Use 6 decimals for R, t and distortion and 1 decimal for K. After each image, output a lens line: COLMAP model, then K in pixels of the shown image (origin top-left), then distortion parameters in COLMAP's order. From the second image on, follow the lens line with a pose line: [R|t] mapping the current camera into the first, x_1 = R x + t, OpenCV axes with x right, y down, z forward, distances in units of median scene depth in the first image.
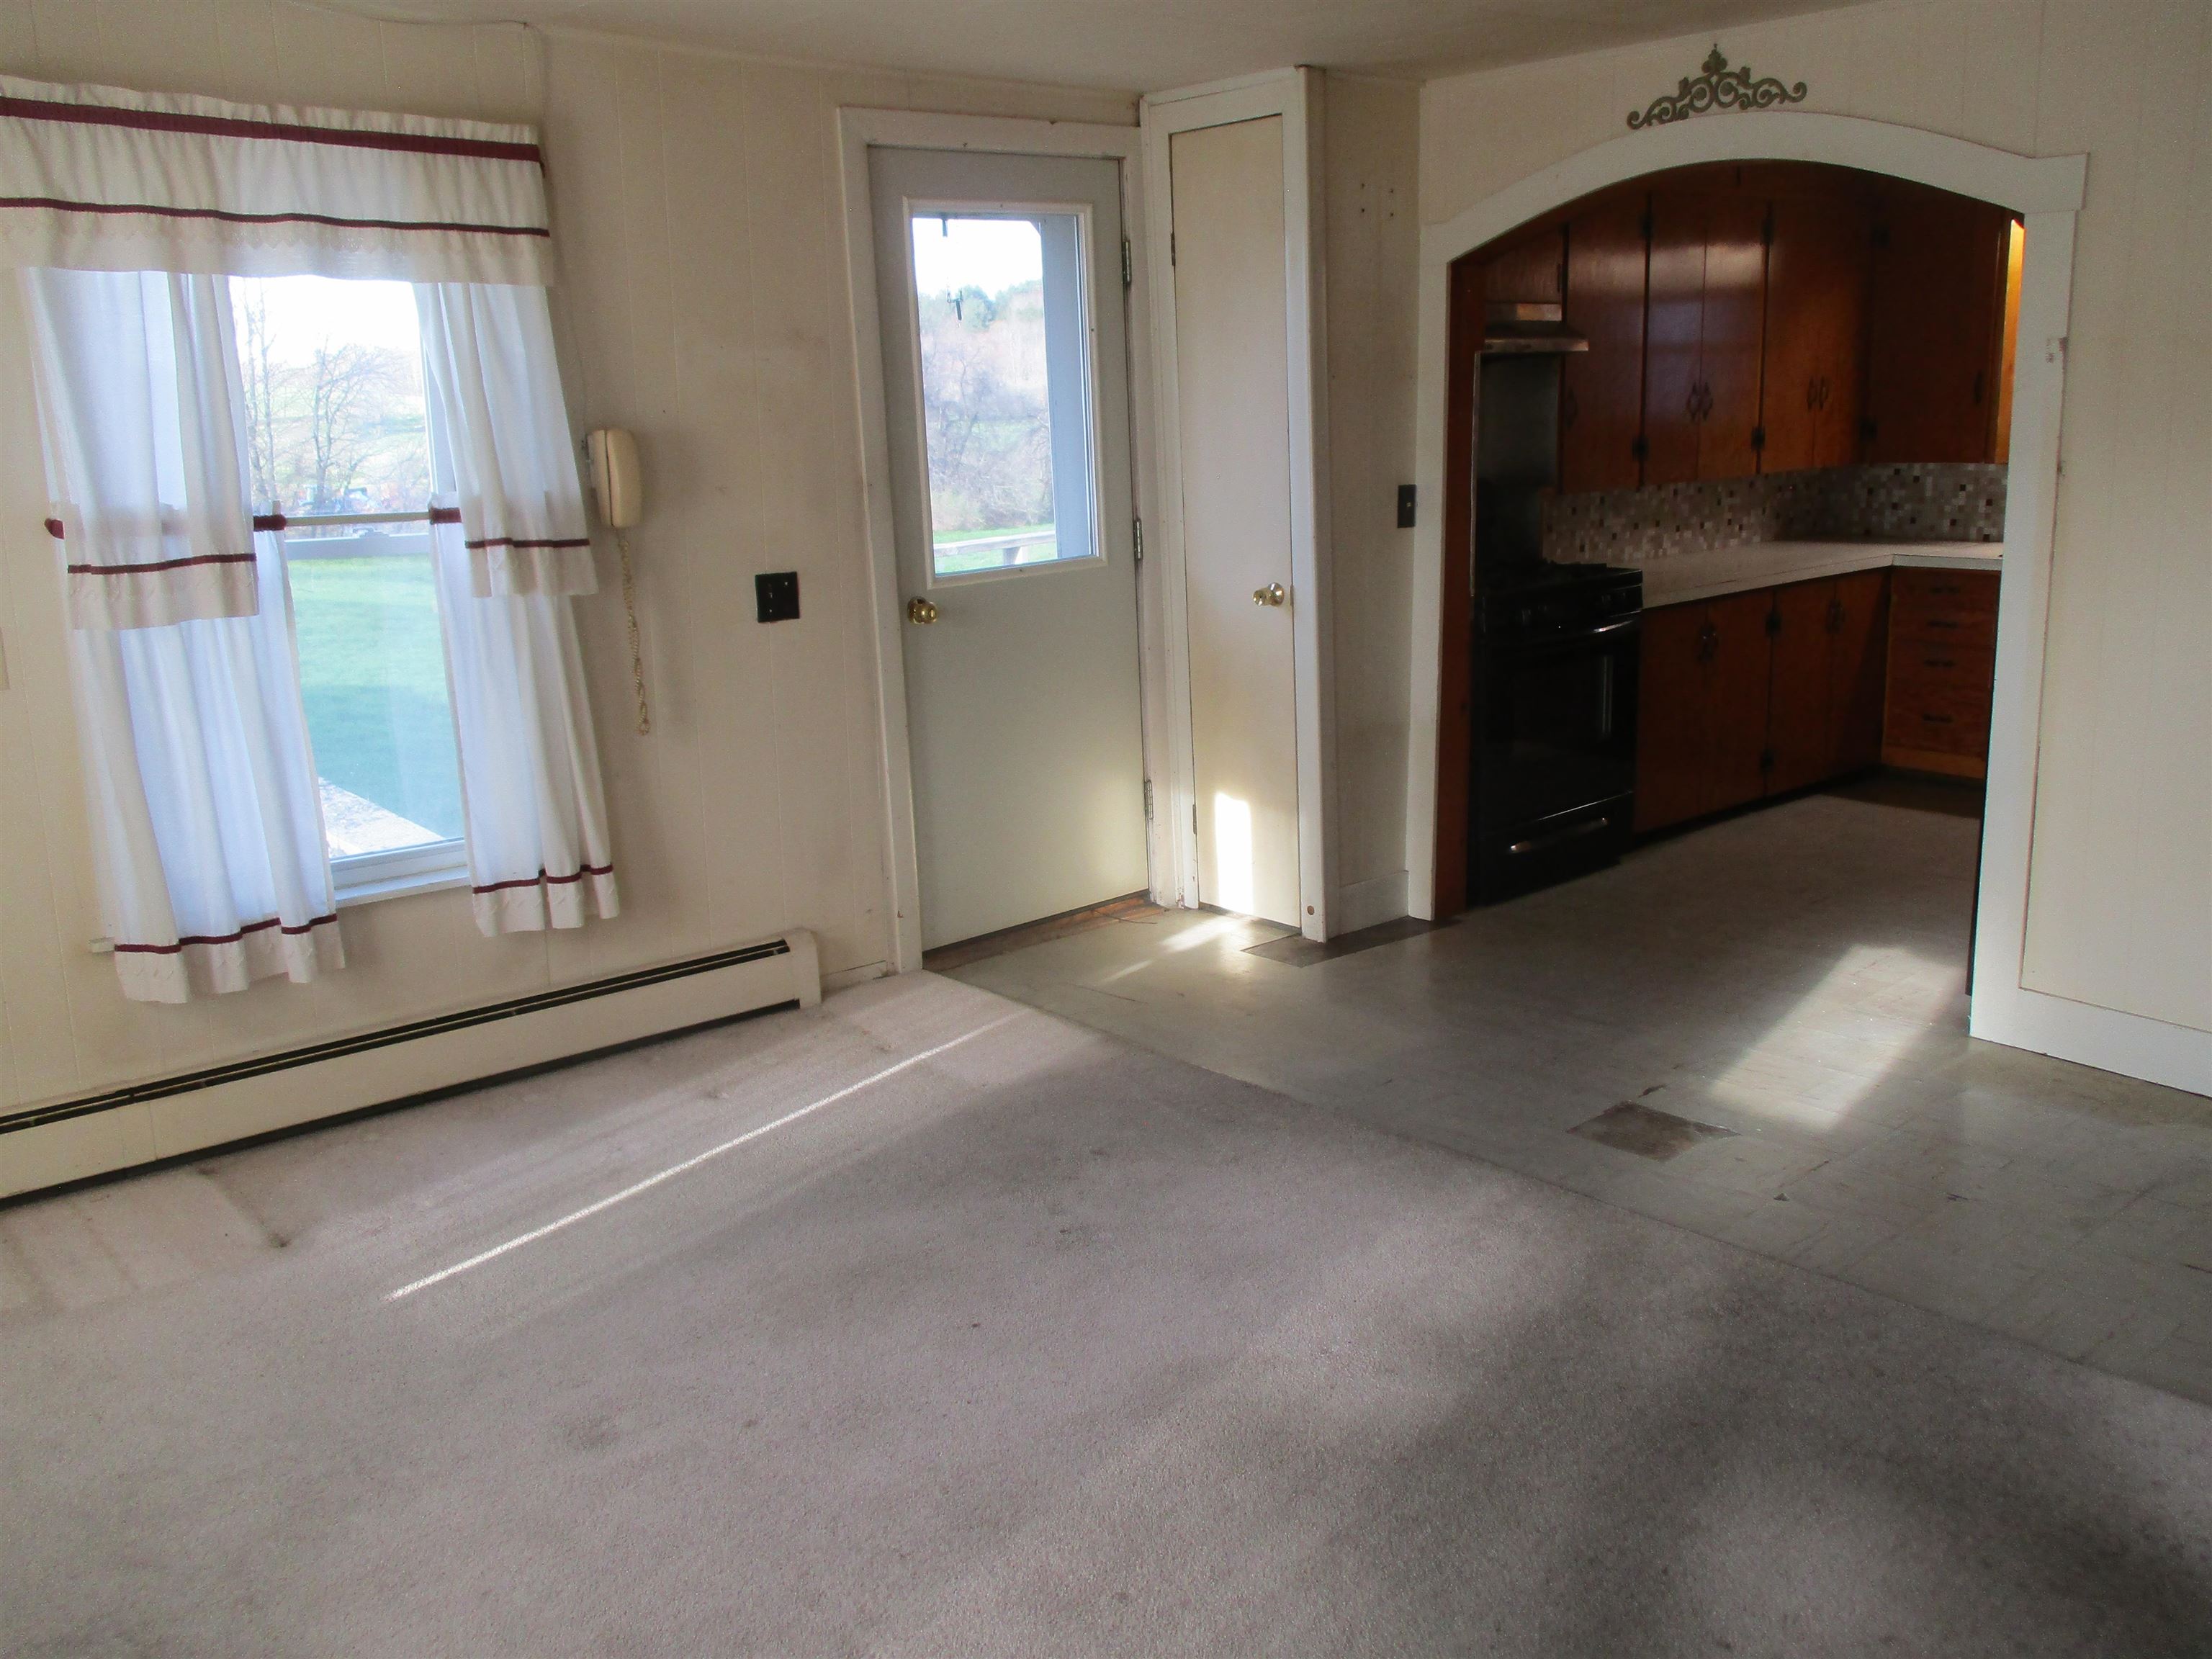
lens RADIAL K [[1819.8, 0, 1114.4], [0, 1819.8, 789.9], [0, 0, 1]] dist [-0.009885, 0.005387]
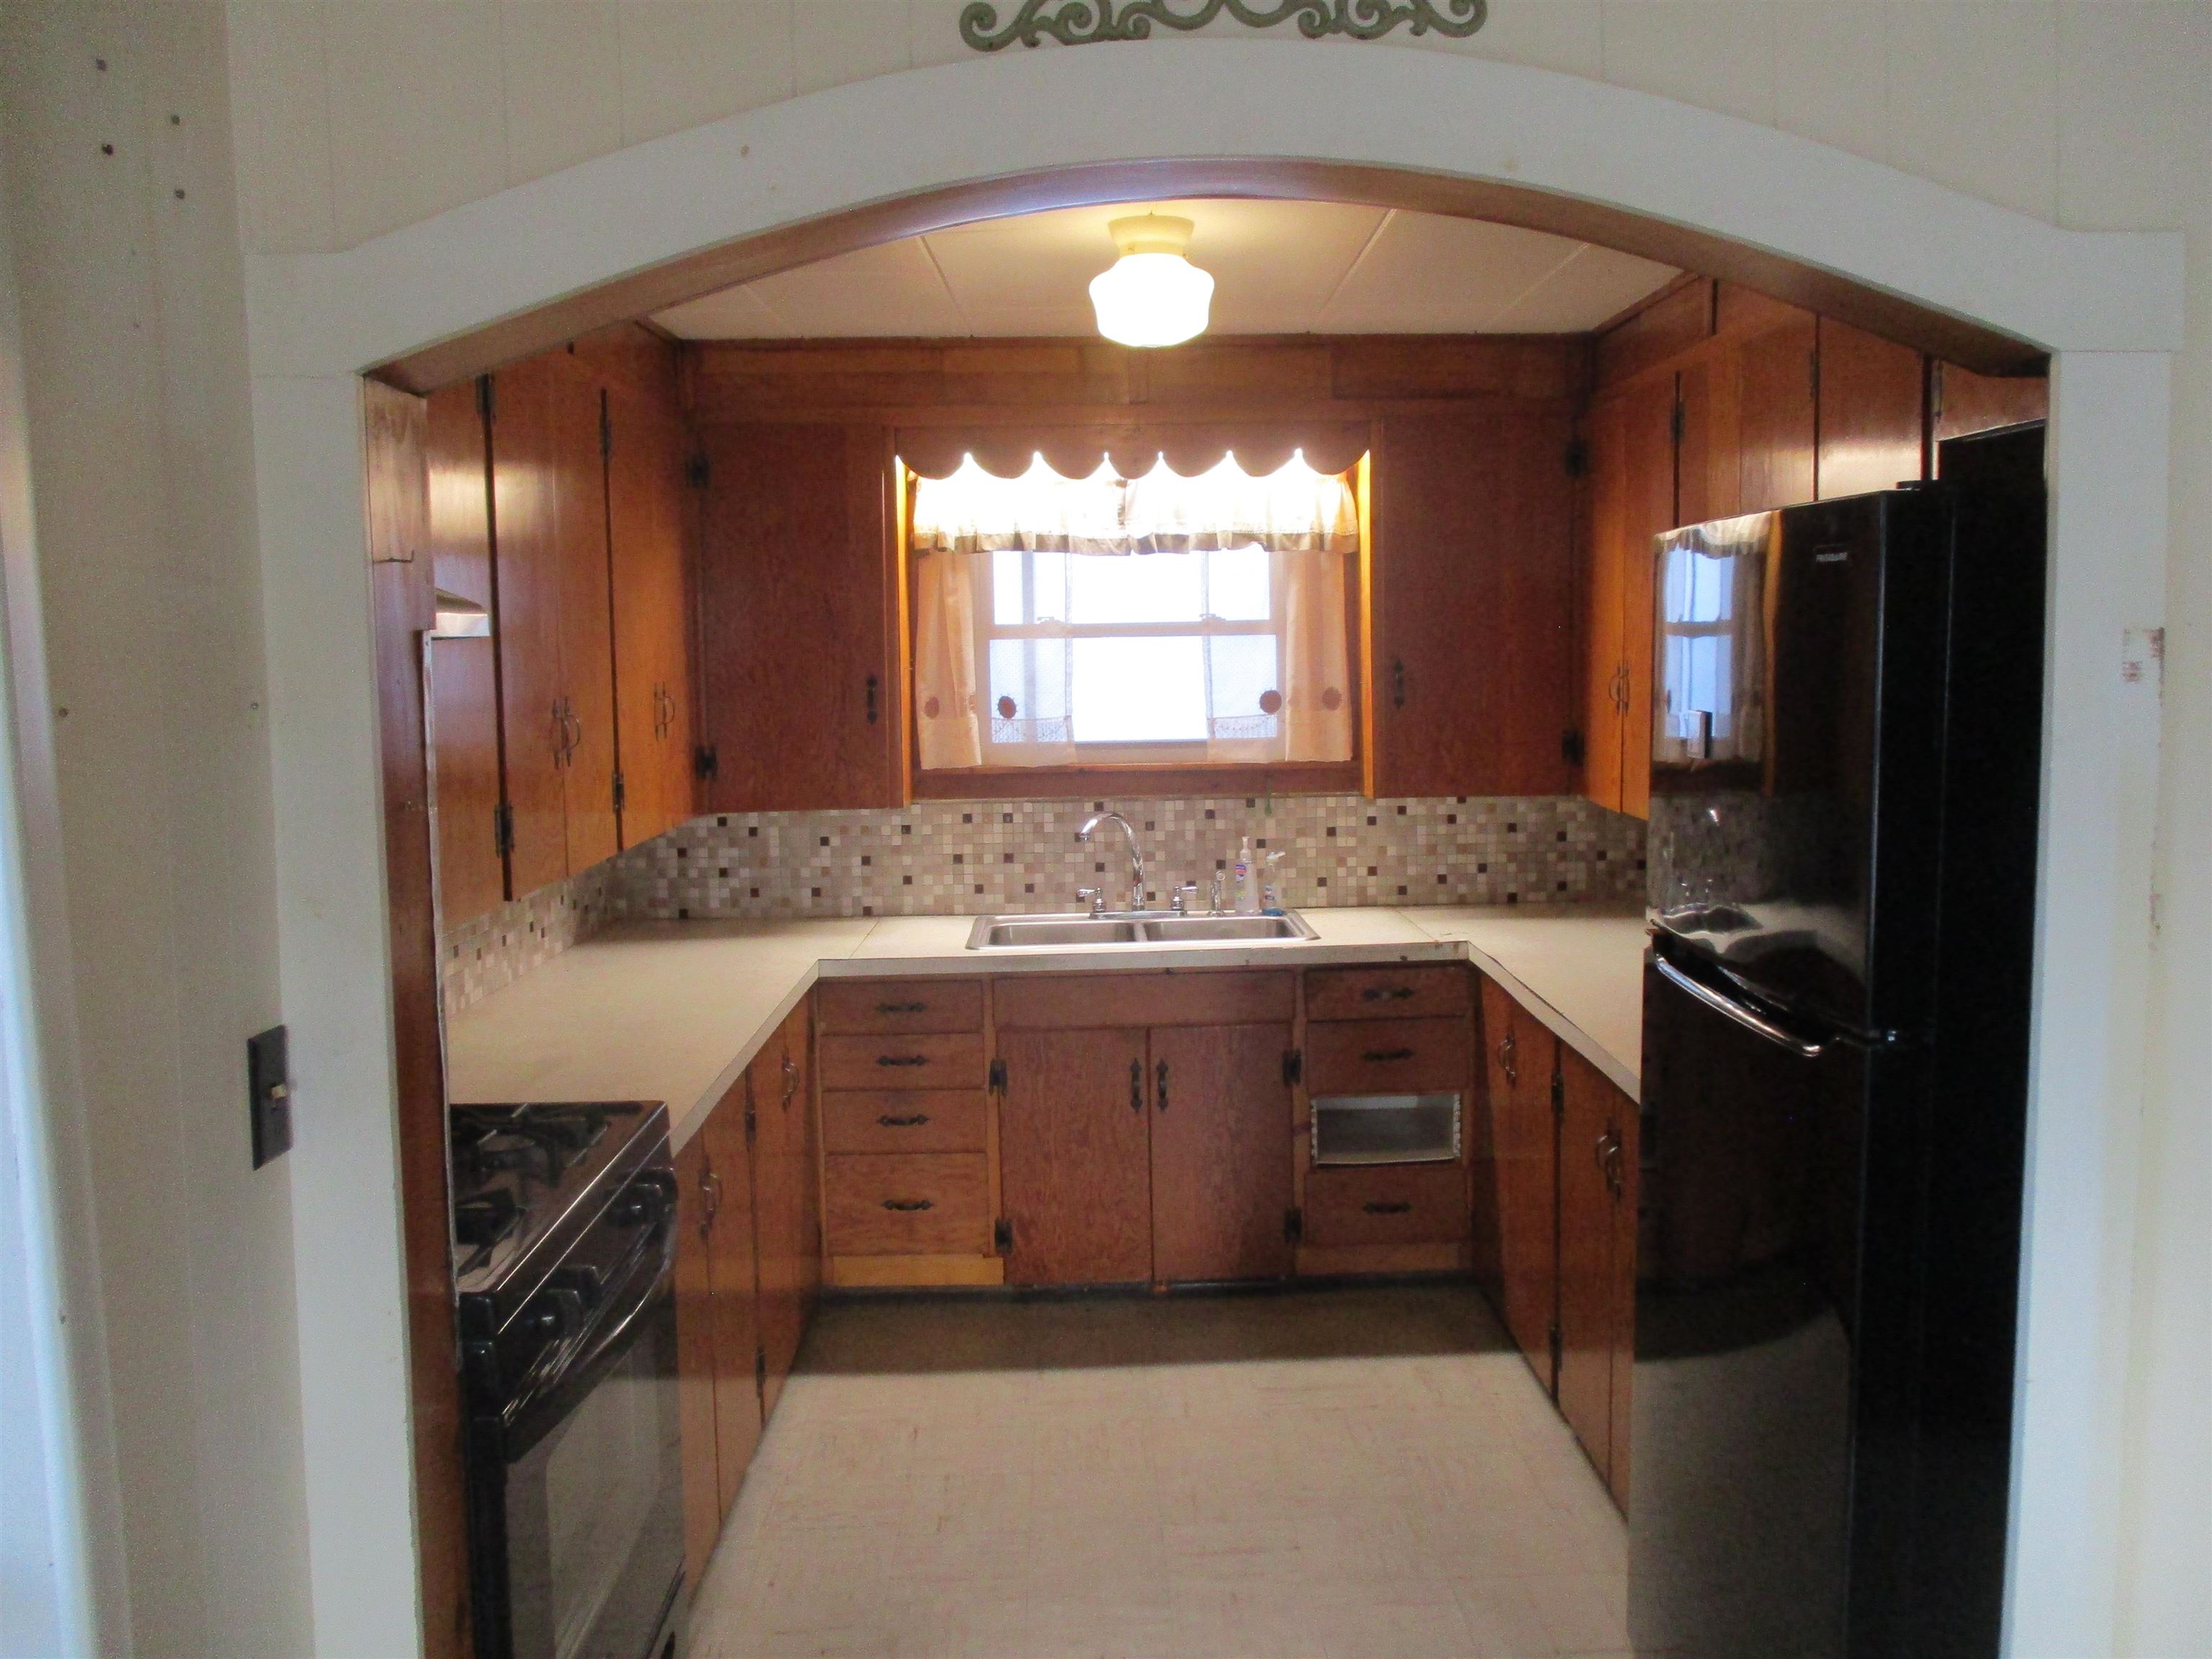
lens RADIAL K [[1819.8, 0, 1114.4], [0, 1819.8, 789.9], [0, 0, 1]] dist [-0.009885, 0.005387]
pose [[0.626859, -0.044515, 0.777860, 0.006581], [0.164937, 0.983322, -0.076645, -0.138474], [-0.761475, 0.176343, 0.623746, 0.587092]]
